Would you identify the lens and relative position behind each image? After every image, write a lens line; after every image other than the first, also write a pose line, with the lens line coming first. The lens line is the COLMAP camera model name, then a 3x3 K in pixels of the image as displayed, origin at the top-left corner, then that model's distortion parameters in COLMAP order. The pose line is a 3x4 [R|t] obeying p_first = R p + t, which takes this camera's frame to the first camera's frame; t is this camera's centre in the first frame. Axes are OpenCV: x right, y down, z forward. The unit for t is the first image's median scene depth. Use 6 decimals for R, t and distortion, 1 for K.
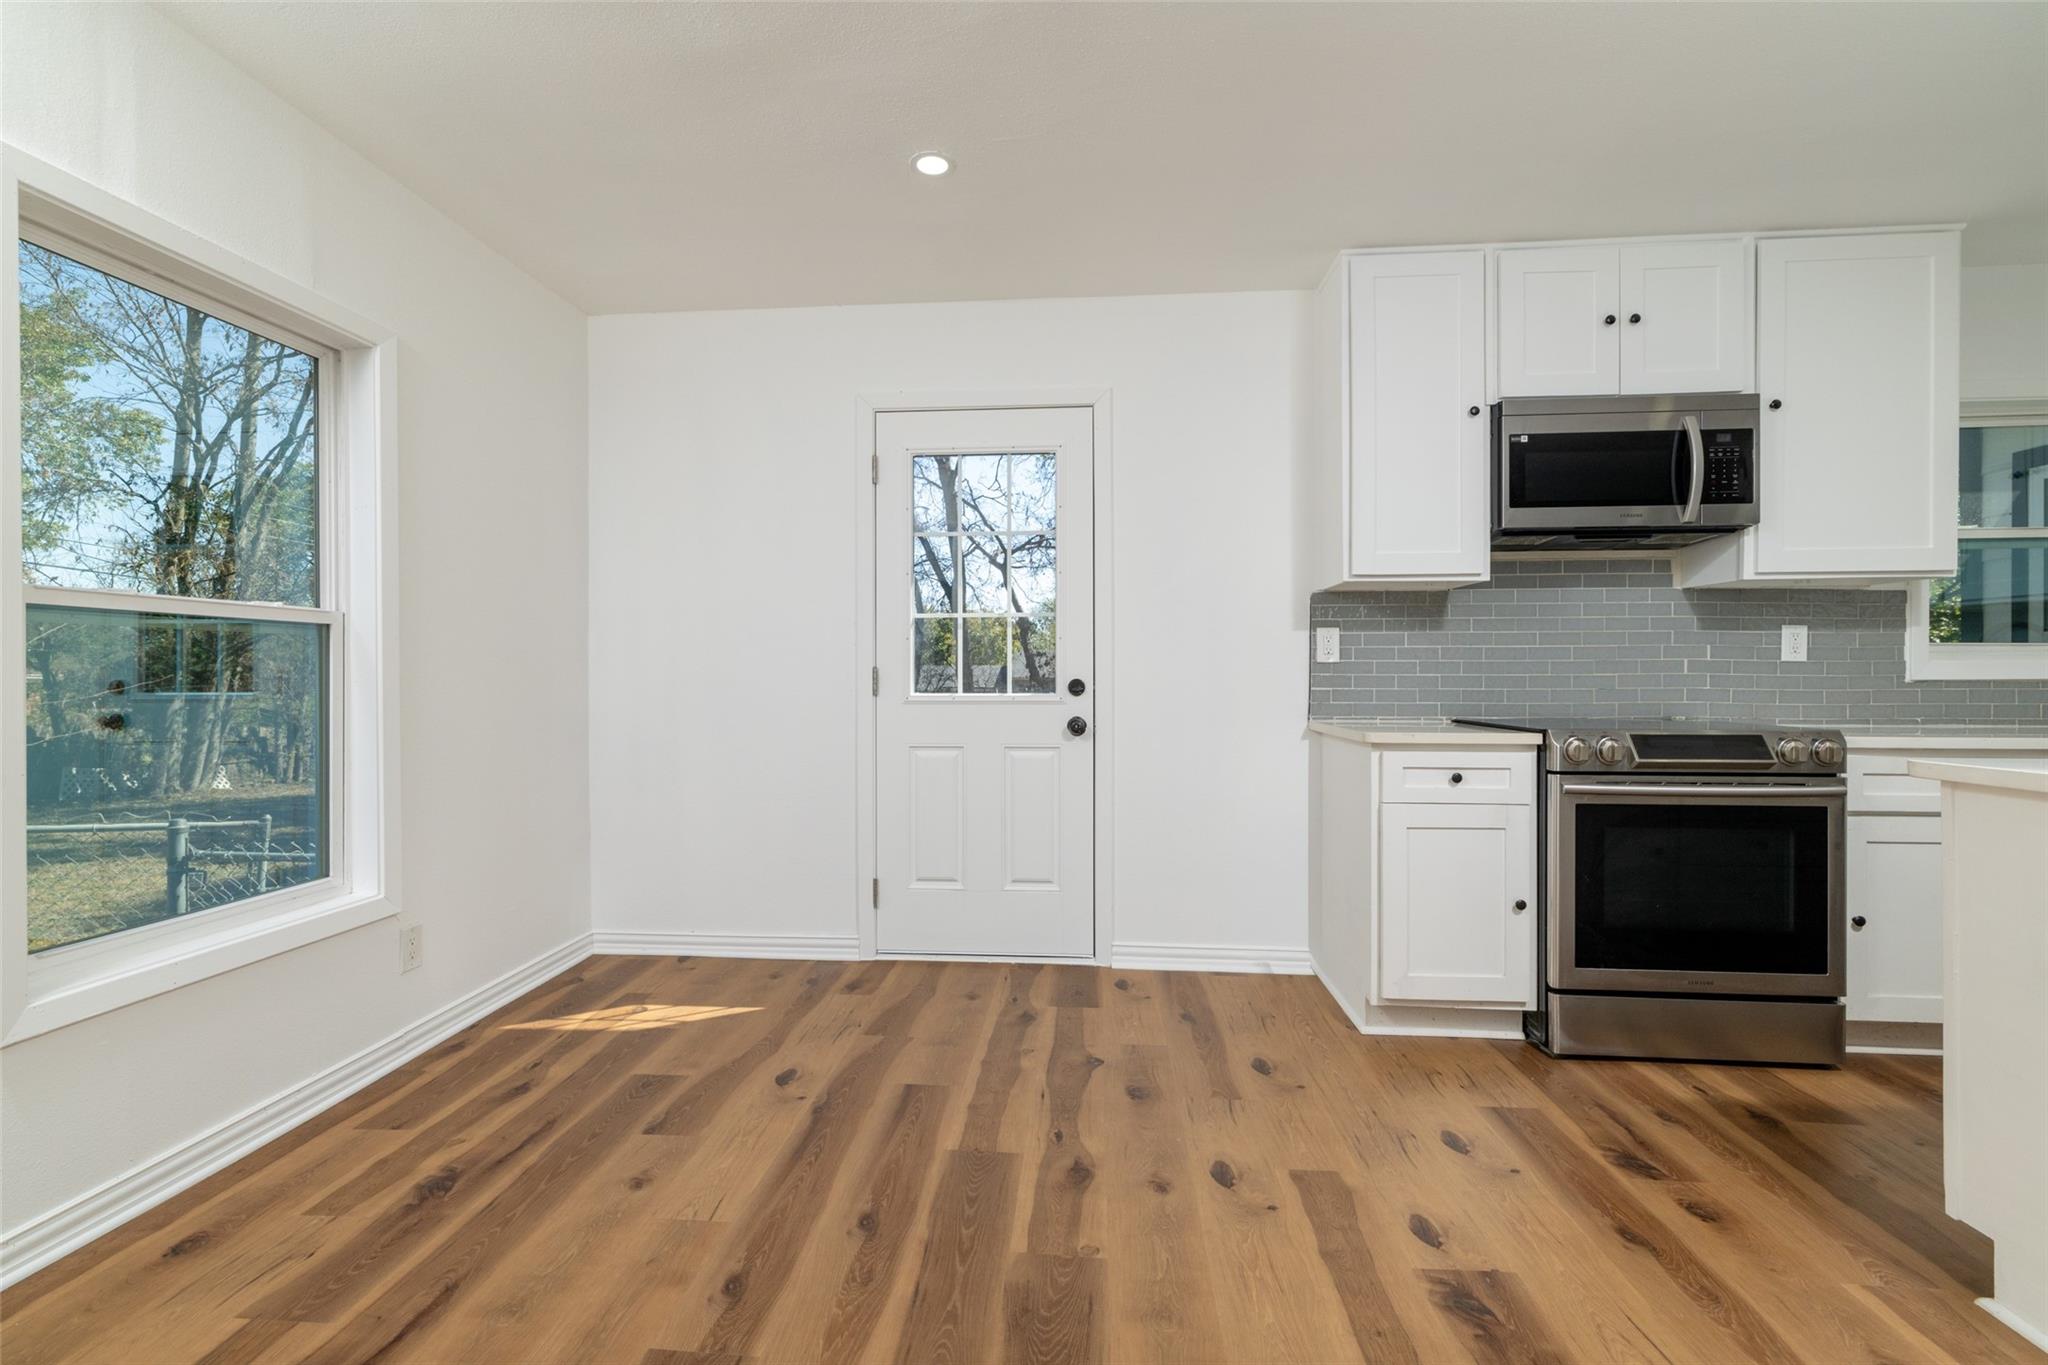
lens RADIAL K [[875.5, 0, 1024.0], [0, 875.5, 682.5], [0, 0, 1]] dist [-0.000500, 0.000026]
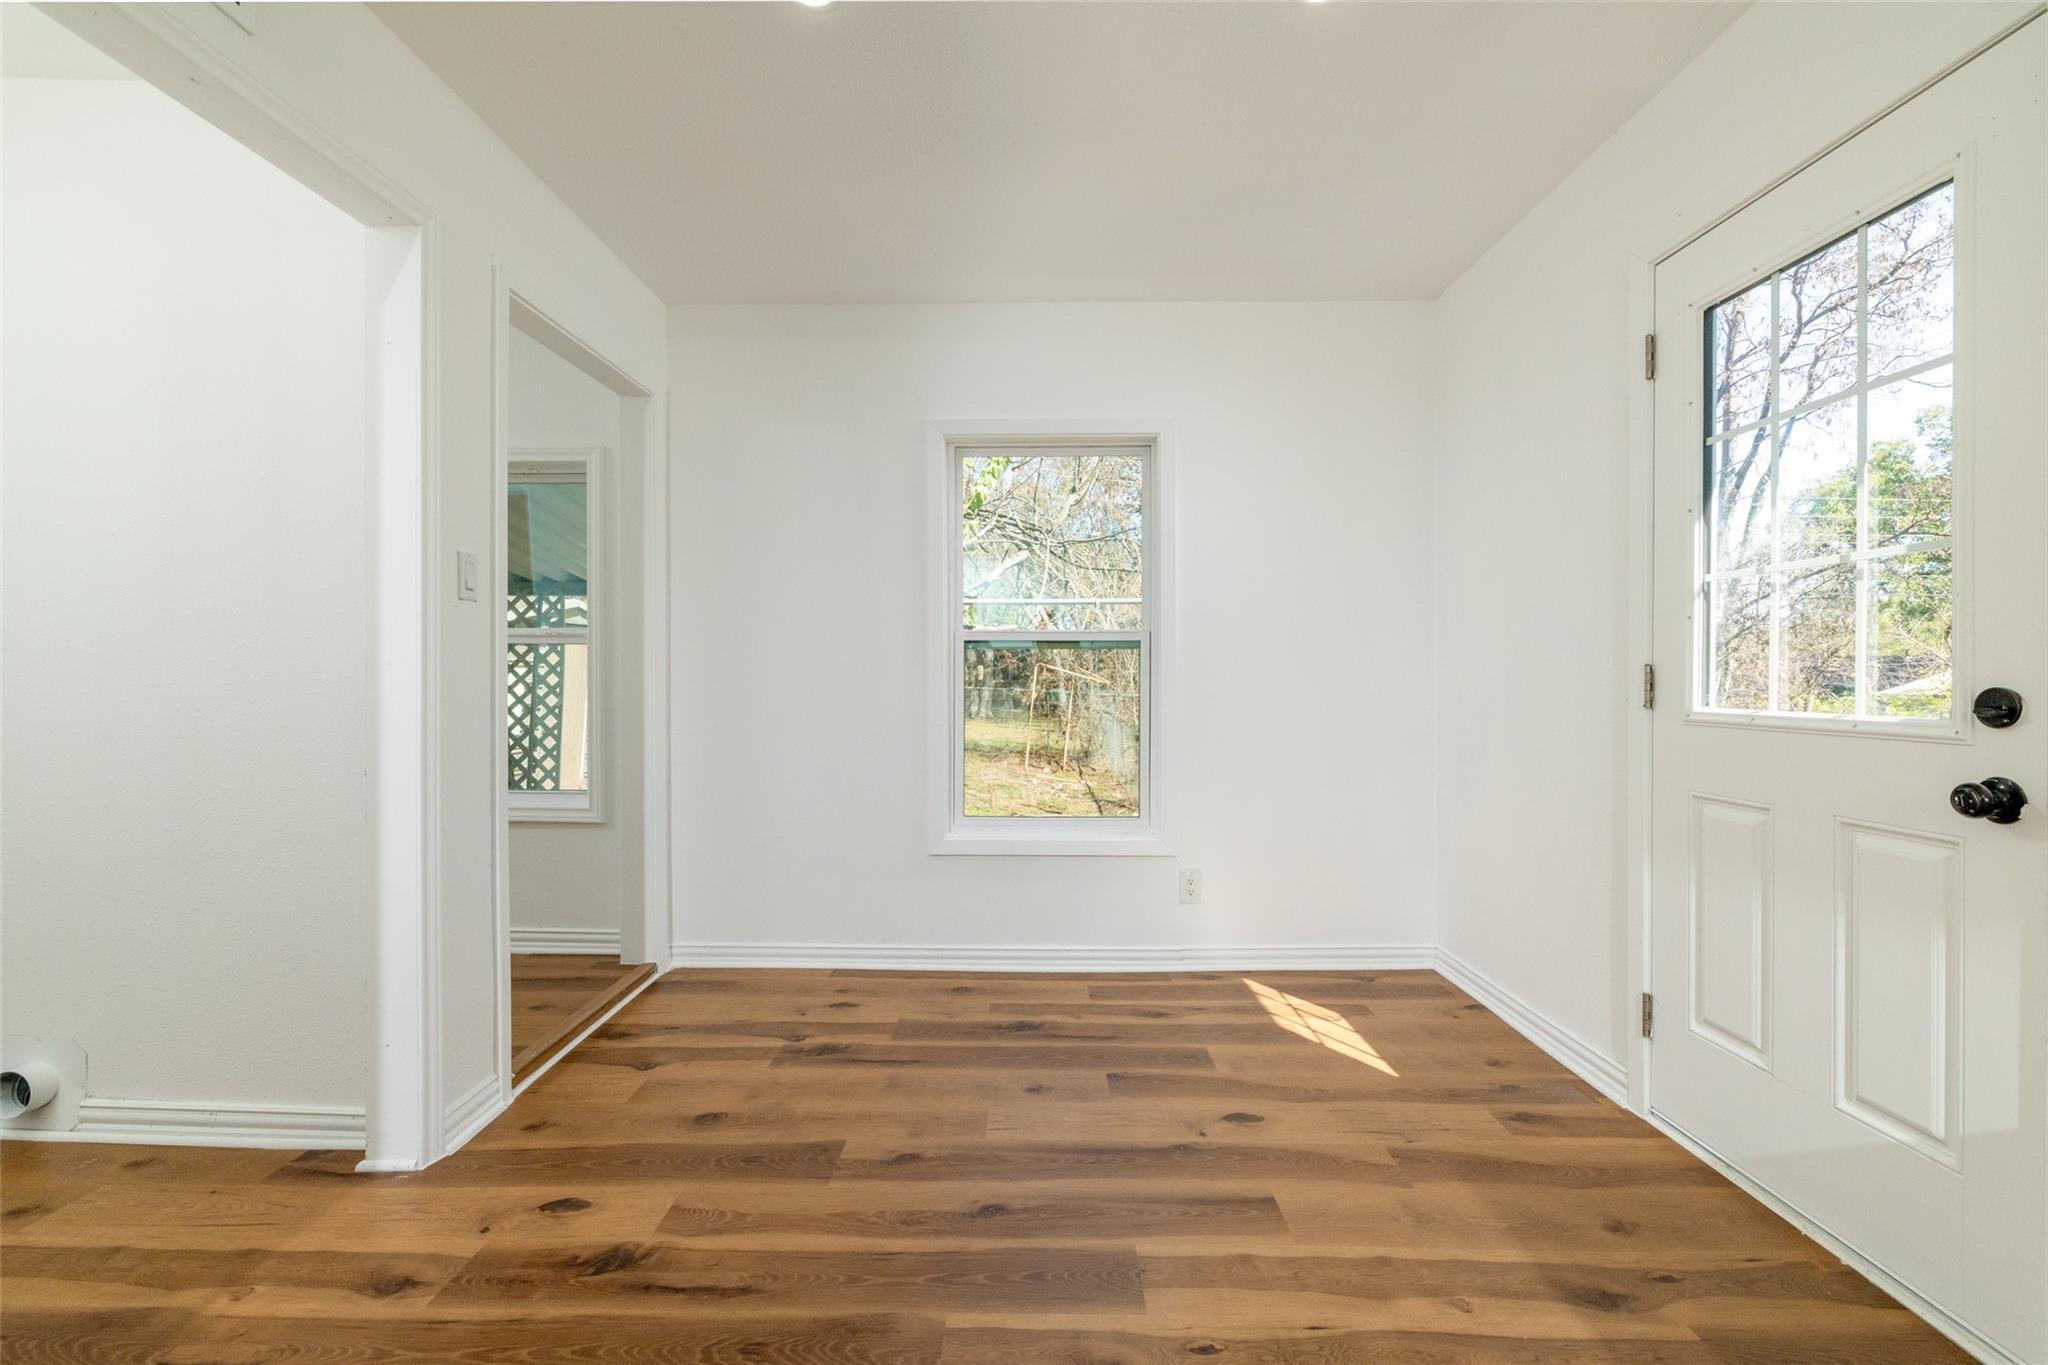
lens RADIAL K [[875.5, 0, 1024.0], [0, 875.5, 682.5], [0, 0, 1]] dist [-0.000500, 0.000026]
pose [[0.072389, 0.005692, -0.997360, 0.602573], [-0.007732, 0.999957, 0.005146, -0.006300], [0.997346, 0.007339, 0.072430, 0.682927]]
